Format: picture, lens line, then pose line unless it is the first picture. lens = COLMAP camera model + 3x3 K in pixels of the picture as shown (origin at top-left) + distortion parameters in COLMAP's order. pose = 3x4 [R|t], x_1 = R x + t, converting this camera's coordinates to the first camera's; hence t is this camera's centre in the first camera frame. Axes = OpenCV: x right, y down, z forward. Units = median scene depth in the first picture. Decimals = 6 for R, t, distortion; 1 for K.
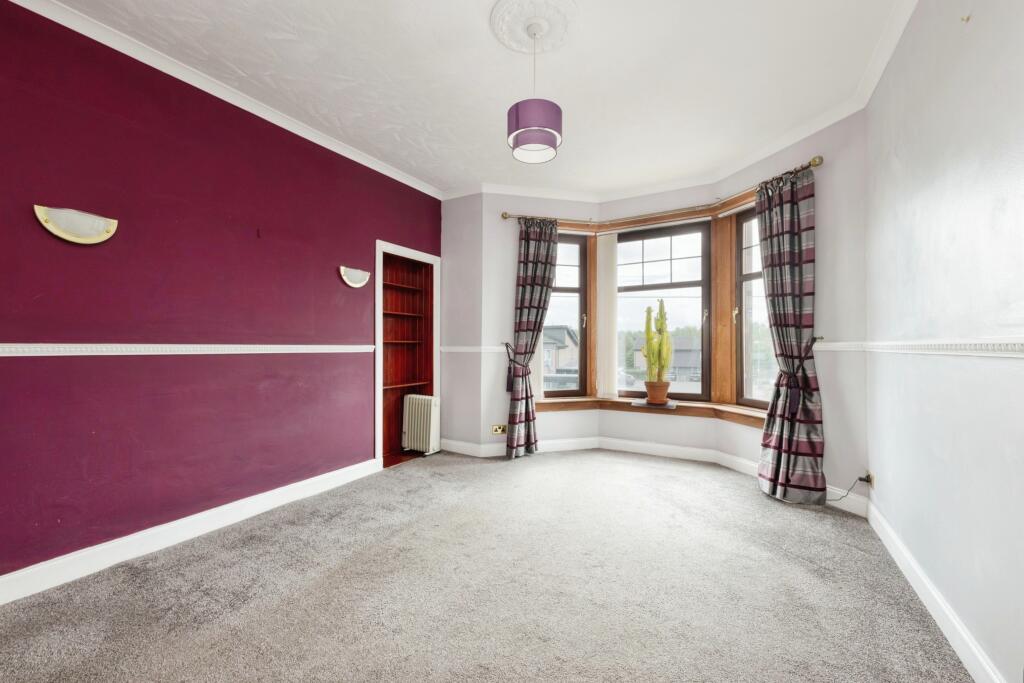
lens RADIAL K [[419.7, 0, 511.1], [0, 419.7, 365.4], [0, 0, 1]] dist [0.000282, -0.000007]
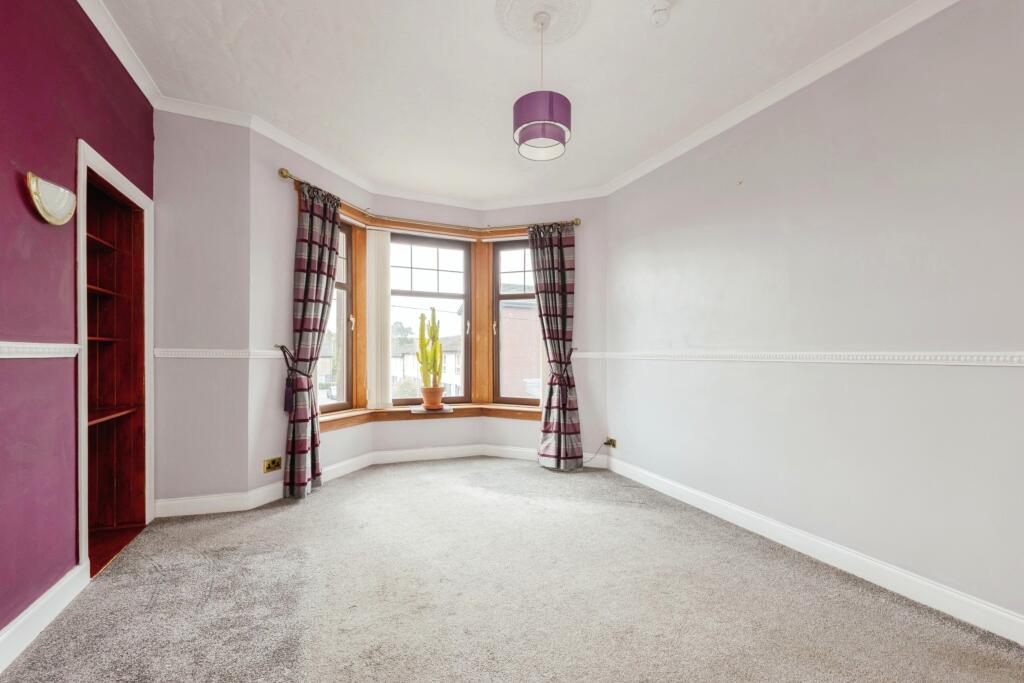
lens RADIAL K [[422.0, 0, 510.5], [0, 422.0, 373.1], [0, 0, 1]] dist [0.000832, -0.000010]
pose [[0.599373, -0.024780, 0.800086, -0.388507], [0.023575, 0.999634, 0.013299, -0.006439], [-0.800122, 0.010892, 0.599738, 0.248312]]
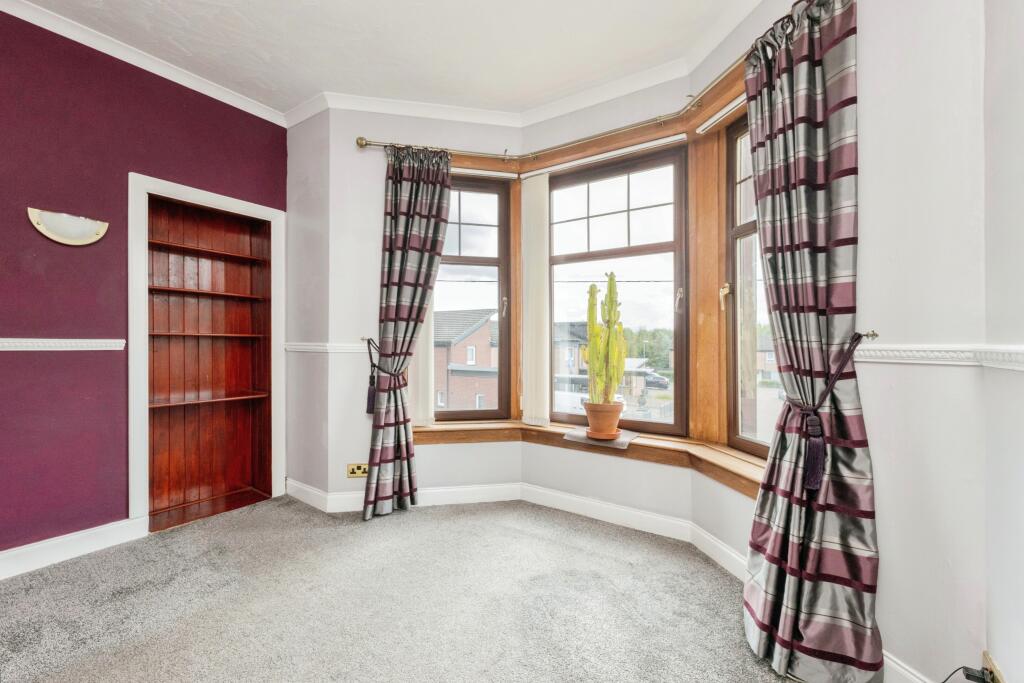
lens RADIAL K [[434.1, 0, 511.9], [0, 434.1, 356.3], [0, 0, 1]] dist [-0.000094, -0.000145]
pose [[0.997186, 0.014767, -0.073496, 0.277915], [-0.015923, 0.999758, -0.015172, -0.020434], [0.073254, 0.016300, 0.997180, 0.363388]]
